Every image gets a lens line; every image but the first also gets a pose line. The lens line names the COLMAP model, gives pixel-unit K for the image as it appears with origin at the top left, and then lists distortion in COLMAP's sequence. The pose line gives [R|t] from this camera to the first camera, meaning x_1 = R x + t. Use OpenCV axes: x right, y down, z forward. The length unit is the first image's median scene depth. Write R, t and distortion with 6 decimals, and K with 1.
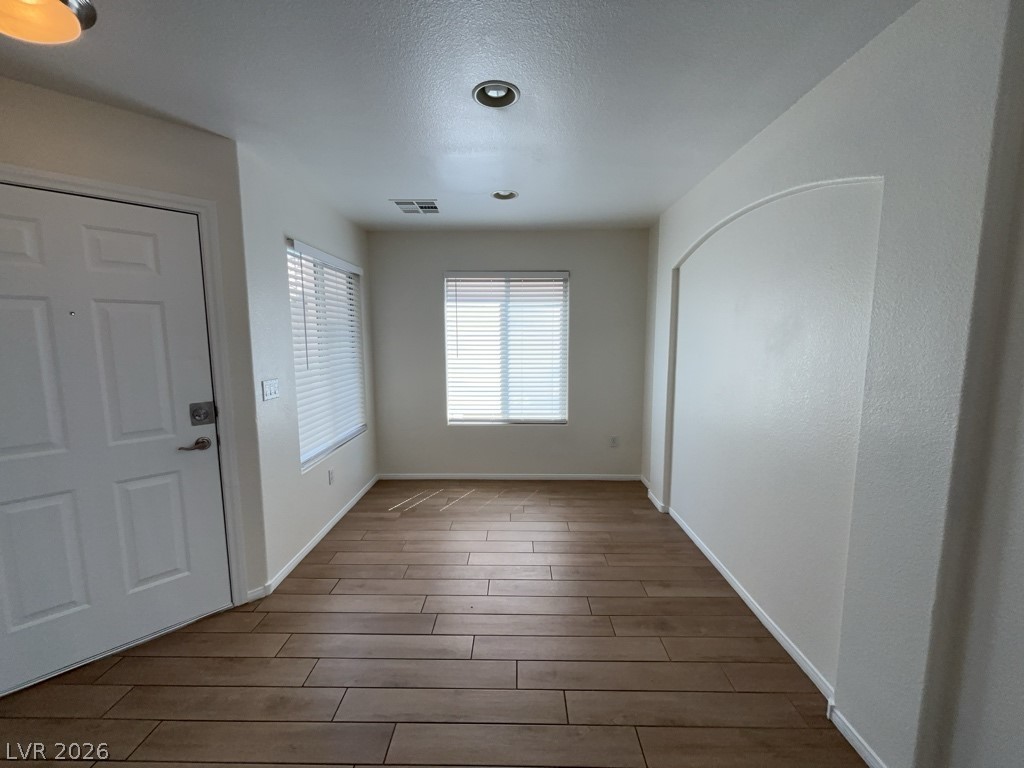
lens RADIAL K [[410.0, 0, 510.4], [0, 410.0, 383.7], [0, 0, 1]] dist [0.001084, -0.000128]
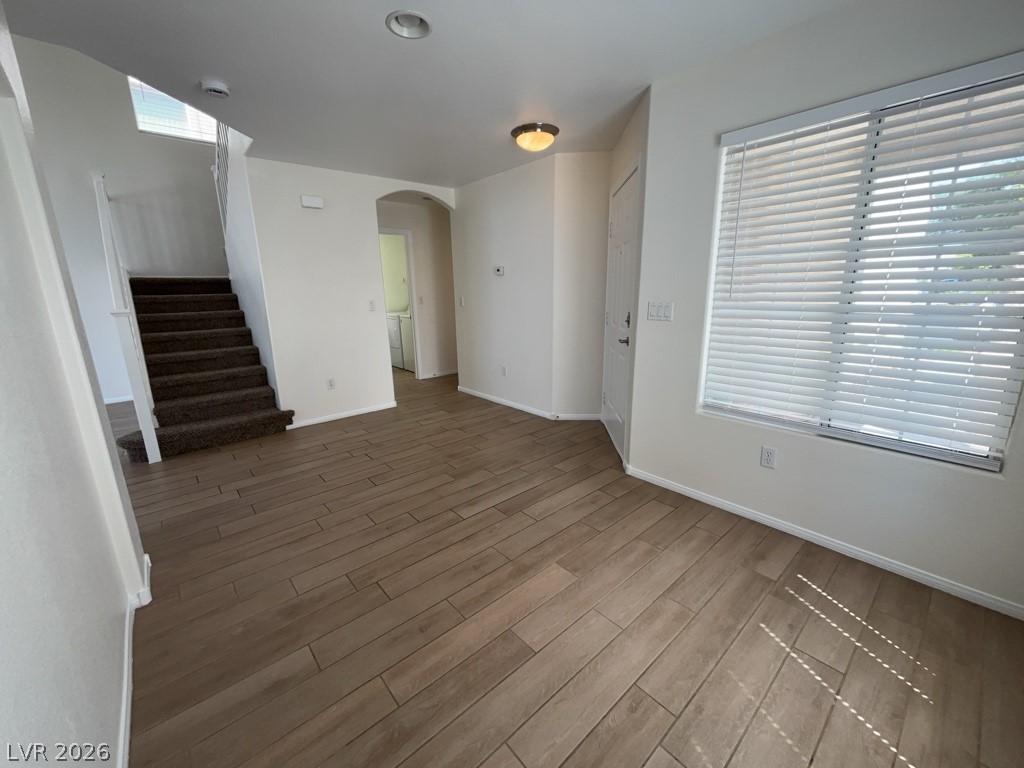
lens RADIAL K [[410.0, 0, 507.2], [0, 410.0, 383.6], [0, 0, 1]] dist [0.001084, -0.000128]
pose [[-0.746309, 0.176842, -0.641677, 0.381298], [-0.051558, 0.945803, 0.320621, -0.112466], [0.663599, 0.272366, -0.696744, 1.337036]]
